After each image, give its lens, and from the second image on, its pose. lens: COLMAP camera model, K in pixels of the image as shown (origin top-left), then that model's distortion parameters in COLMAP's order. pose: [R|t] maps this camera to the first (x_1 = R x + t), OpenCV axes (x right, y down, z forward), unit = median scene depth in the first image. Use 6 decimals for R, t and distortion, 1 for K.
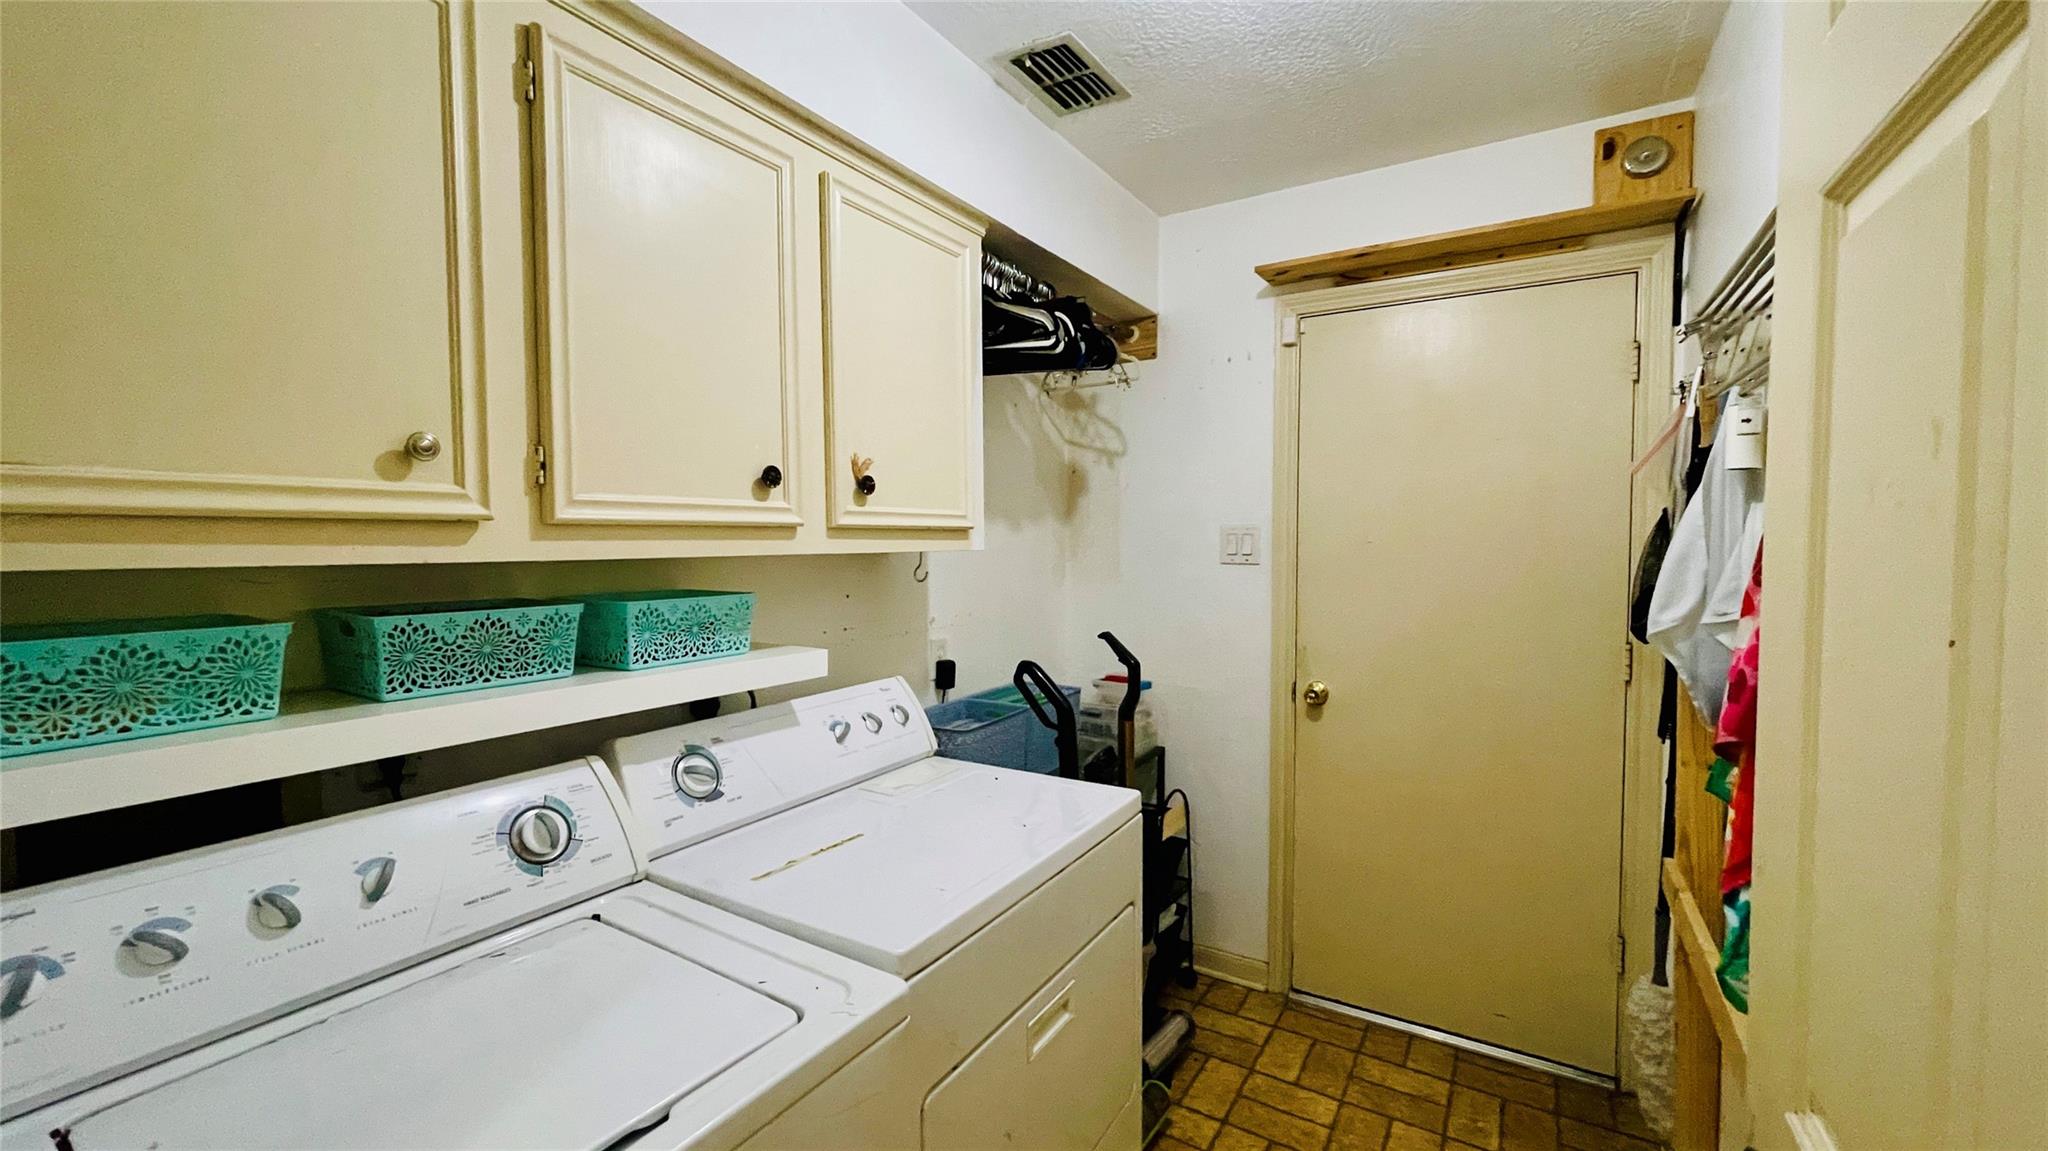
lens RADIAL K [[823.6, 0, 1021.5], [0, 823.6, 571.3], [0, 0, 1]] dist [-0.010038, 0.003250]
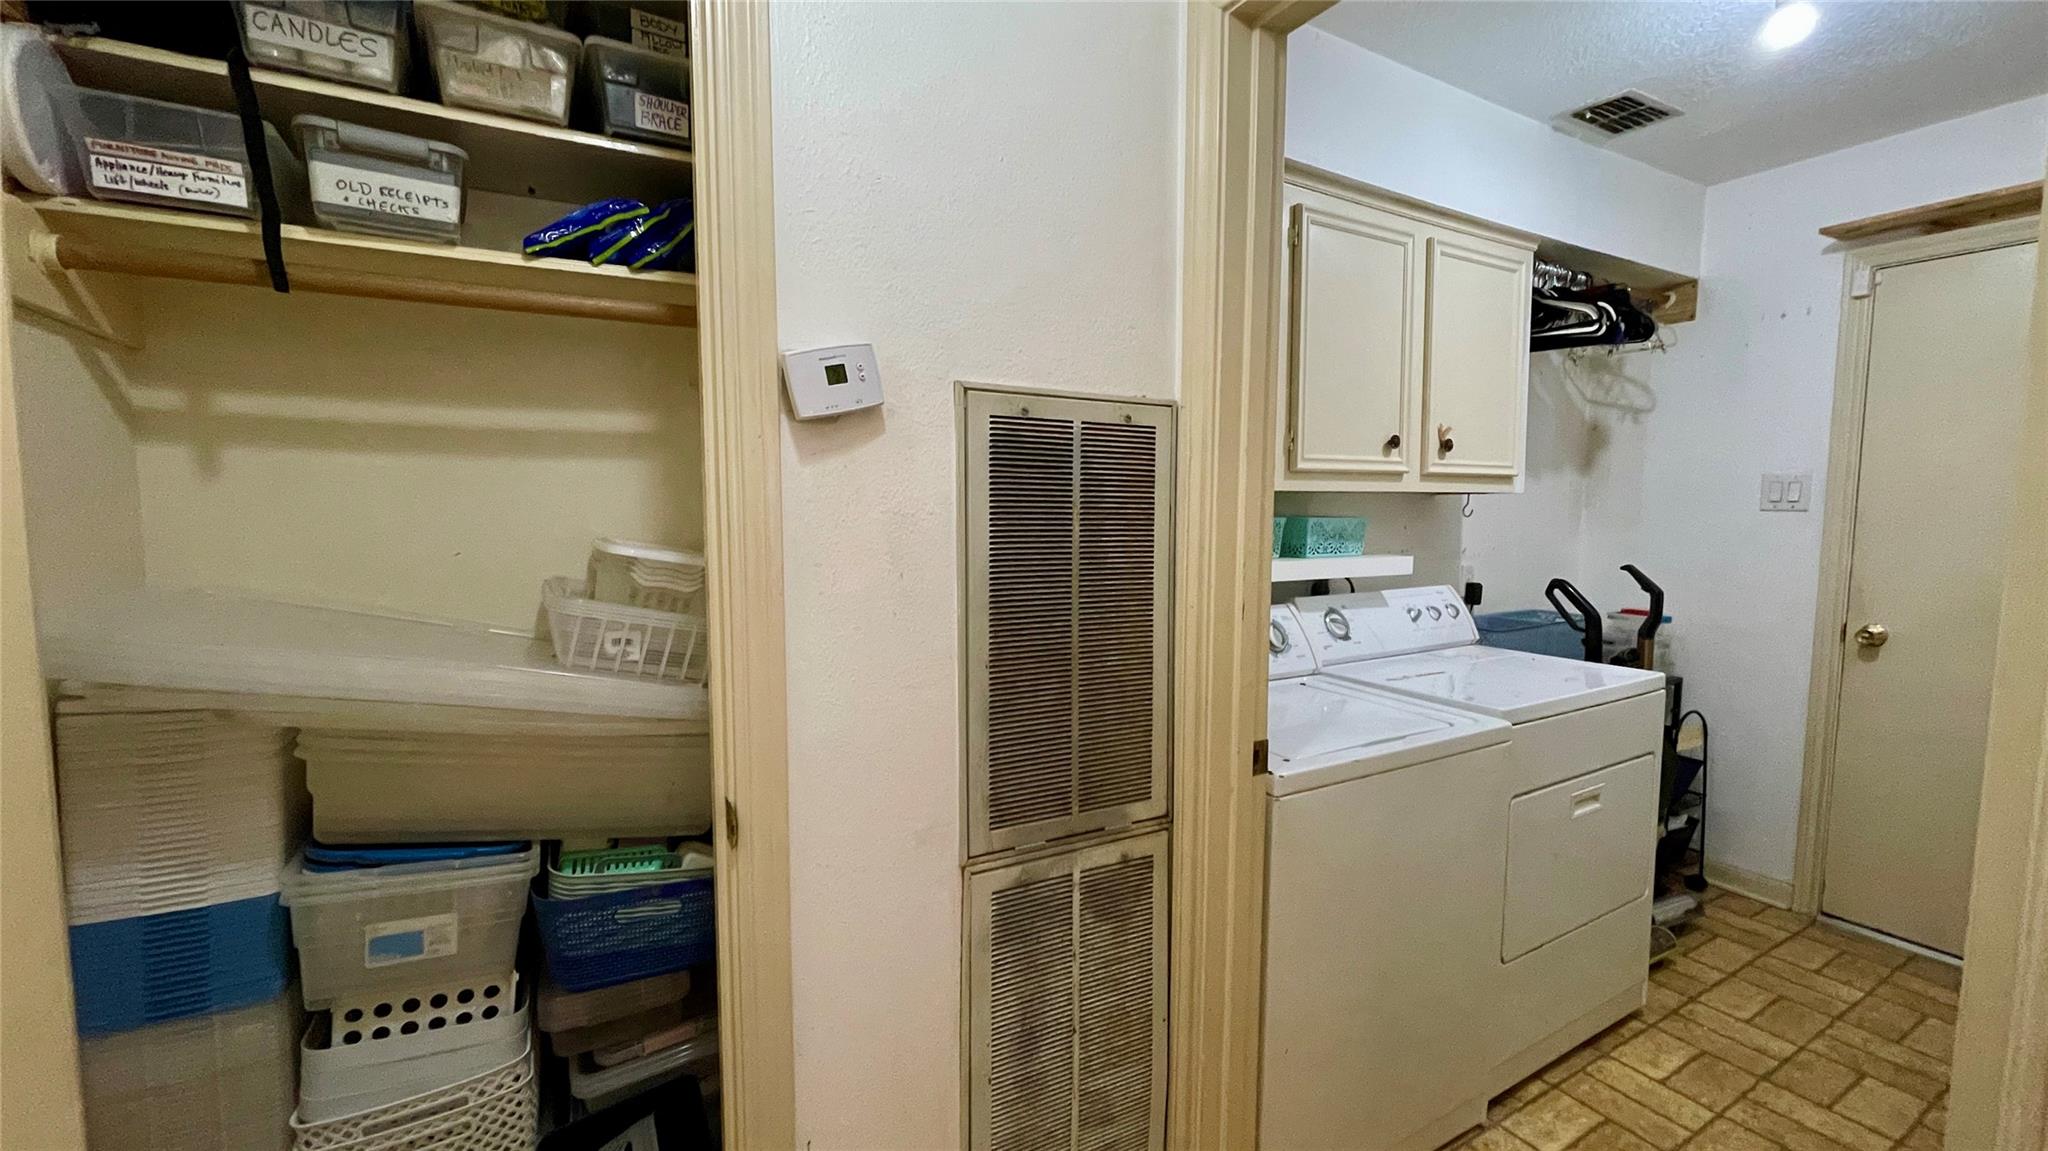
lens RADIAL K [[823.6, 0, 1018.4], [0, 823.6, 574.1], [0, 0, 1]] dist [-0.010038, 0.003250]
pose [[0.875074, 0.042007, -0.482162, -0.107470], [-0.020114, 0.998522, 0.050490, 0.050429], [0.483570, -0.034485, 0.874626, -0.505822]]
